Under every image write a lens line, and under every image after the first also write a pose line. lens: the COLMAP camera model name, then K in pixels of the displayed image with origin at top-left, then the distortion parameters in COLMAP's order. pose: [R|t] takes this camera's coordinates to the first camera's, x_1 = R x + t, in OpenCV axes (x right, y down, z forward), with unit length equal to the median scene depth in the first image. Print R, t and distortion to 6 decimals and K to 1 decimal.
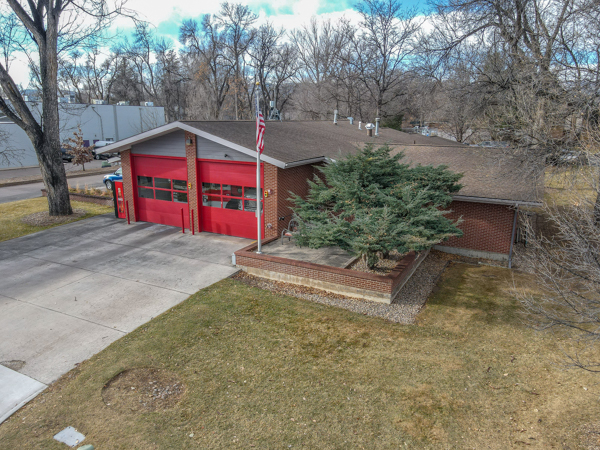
lens RADIAL K [[428.4, 0, 302.1], [0, 428.4, 225.7], [0, 0, 1]] dist [-0.004709, 0.014434]
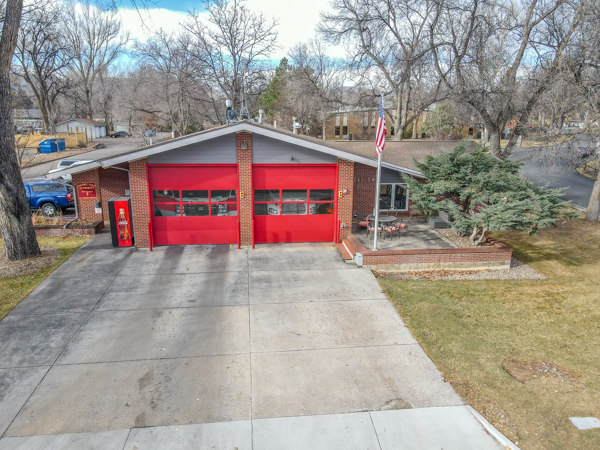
lens RADIAL K [[428.4, 0, 299.1], [0, 428.4, 224.2], [0, 0, 1]] dist [-0.004709, 0.014434]
pose [[0.840779, -0.138232, 0.523433, -0.765327], [0.137718, 0.989658, 0.040143, -0.063058], [-0.523568, 0.038335, 0.851121, 0.214689]]
